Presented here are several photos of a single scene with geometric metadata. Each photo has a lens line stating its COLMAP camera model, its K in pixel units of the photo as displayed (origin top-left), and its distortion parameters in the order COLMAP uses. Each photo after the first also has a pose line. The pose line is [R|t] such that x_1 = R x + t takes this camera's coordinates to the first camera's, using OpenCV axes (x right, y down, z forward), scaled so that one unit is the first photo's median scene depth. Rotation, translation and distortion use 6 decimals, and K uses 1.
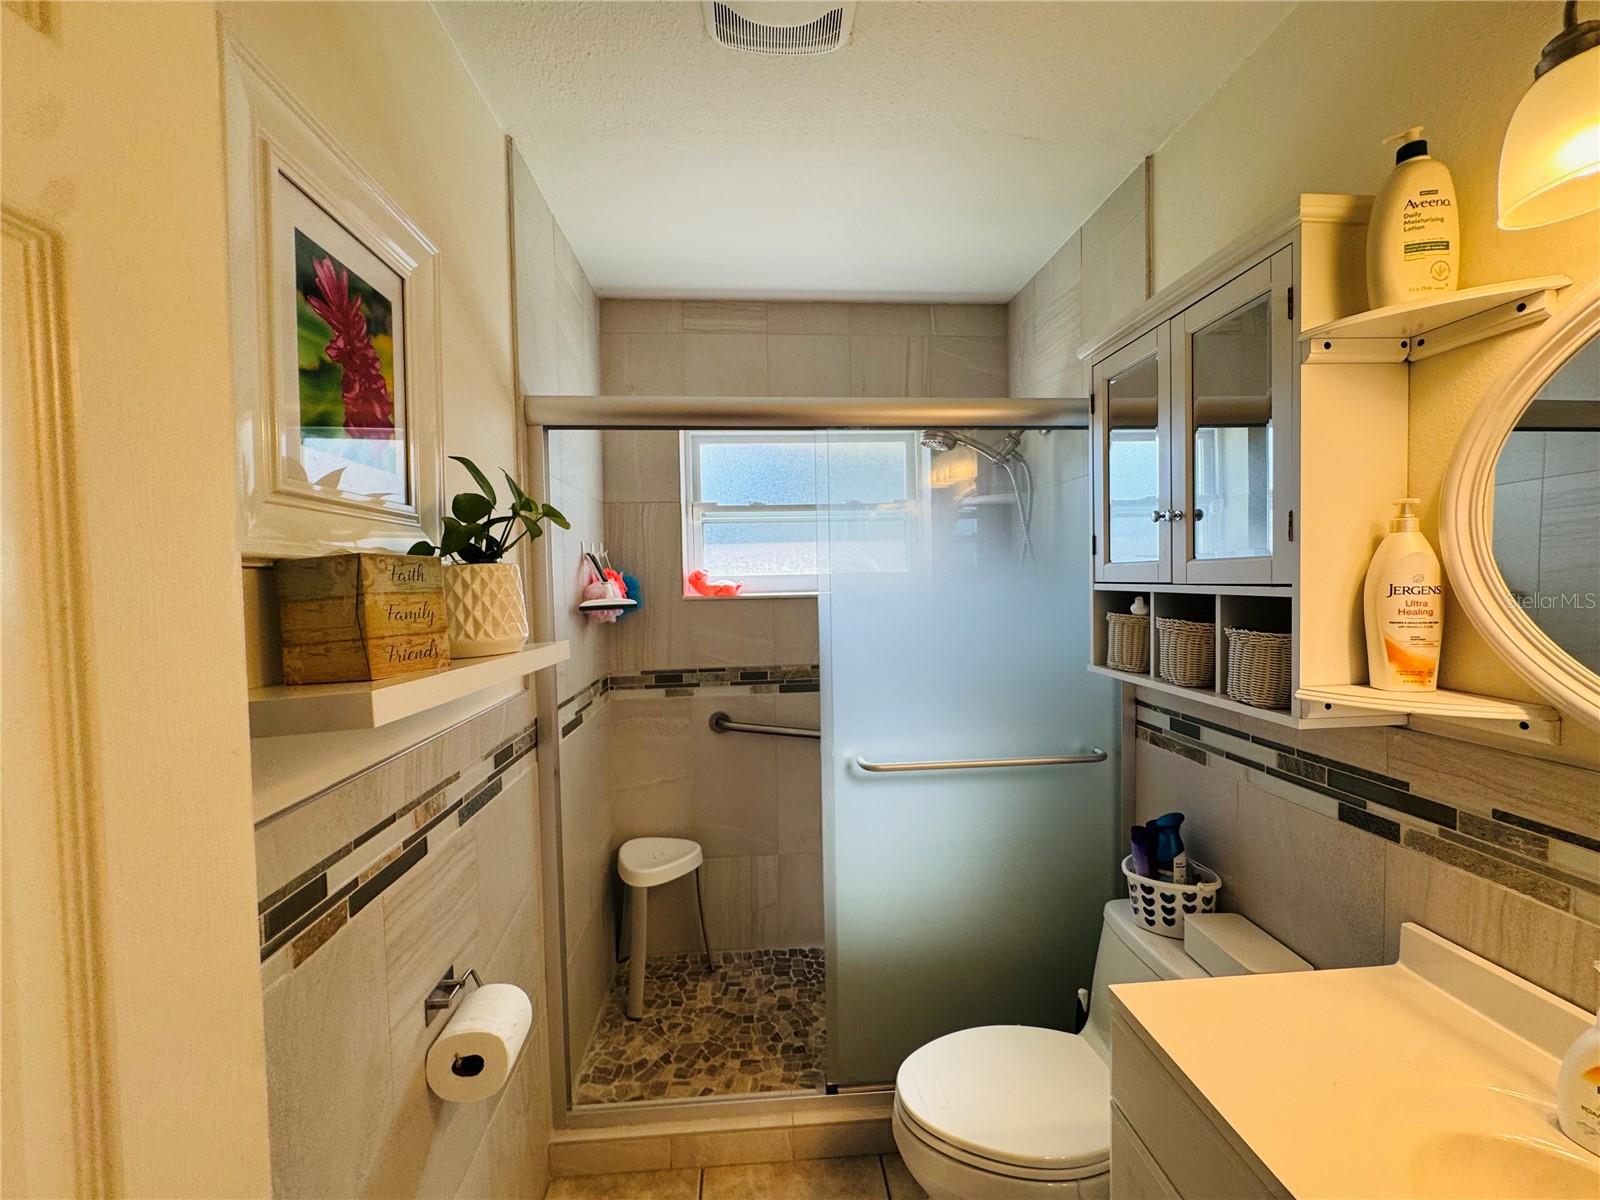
lens RADIAL K [[642.0, 0, 799.0], [0, 642.0, 601.0], [0, 0, 1]] dist [-0.001201, -0.000055]
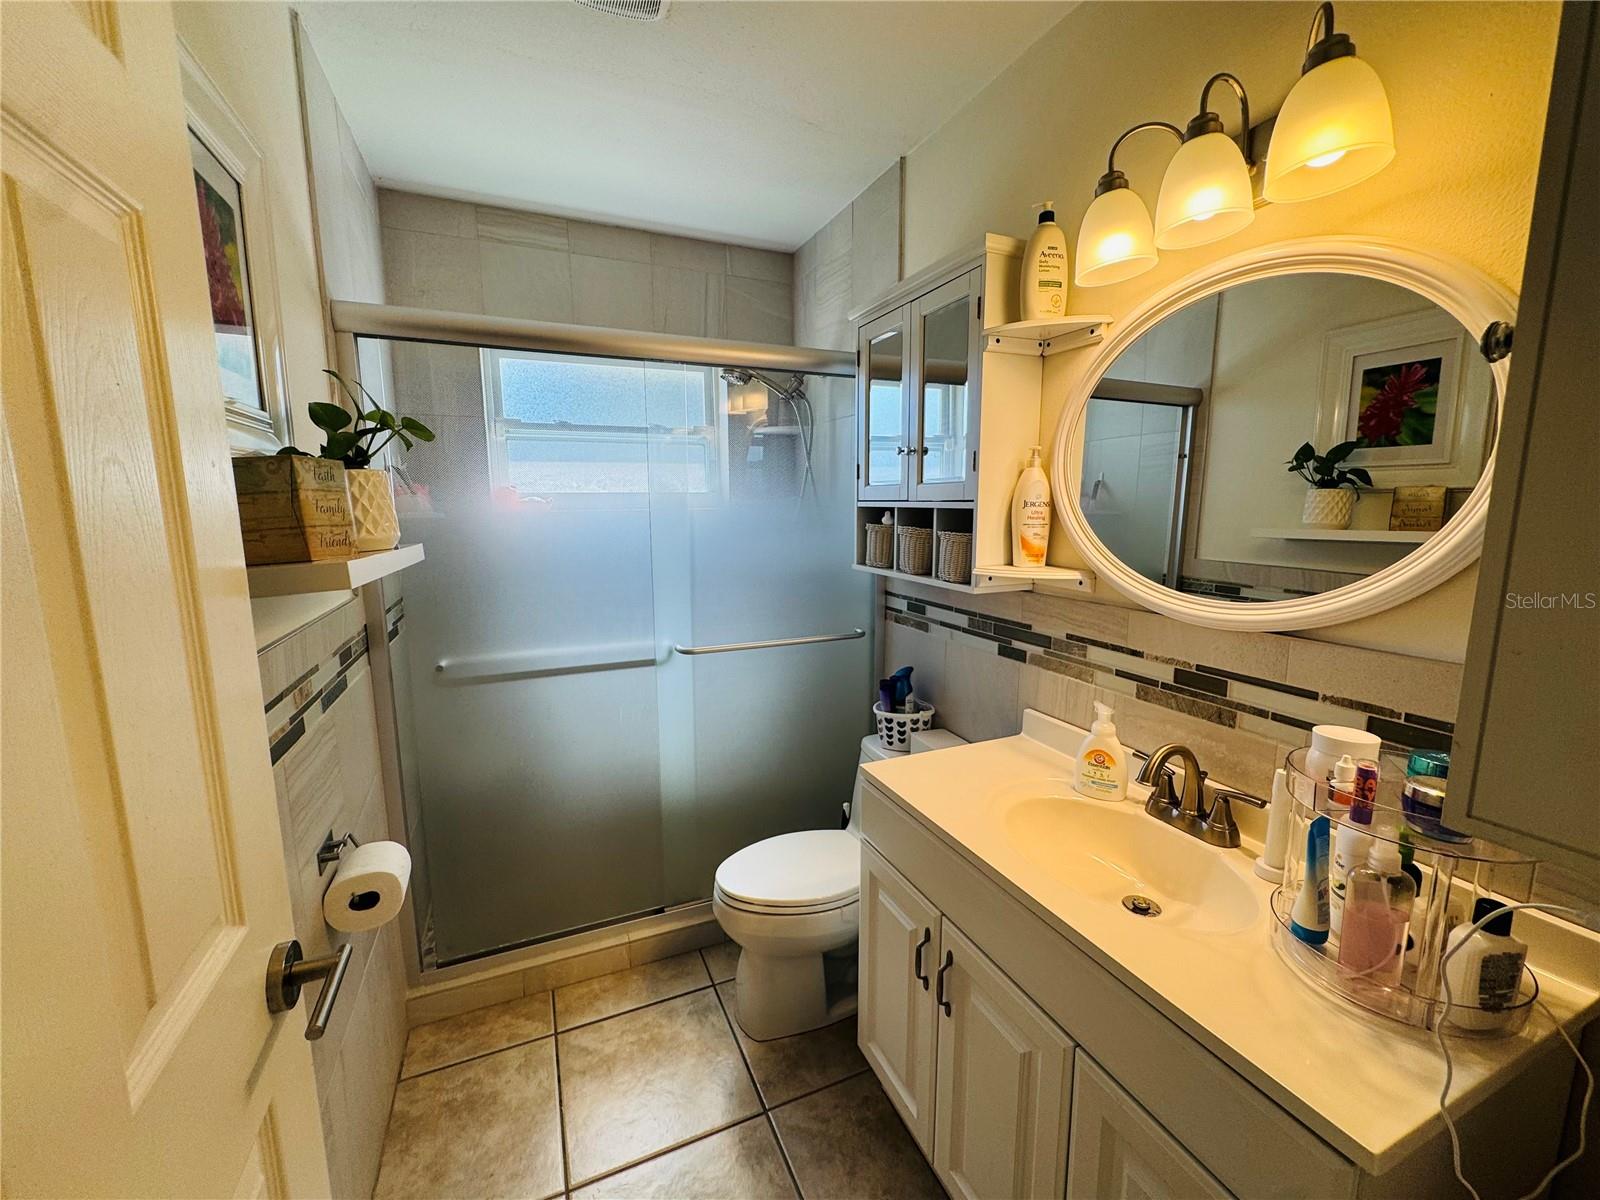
lens RADIAL K [[642.0, 0, 799.0], [0, 642.0, 601.0], [0, 0, 1]] dist [-0.001201, -0.000055]
pose [[0.945565, -0.034408, 0.323608, -0.100119], [-0.002699, 0.993532, 0.113525, 0.031631], [-0.325421, -0.108218, 0.939356, -0.254825]]
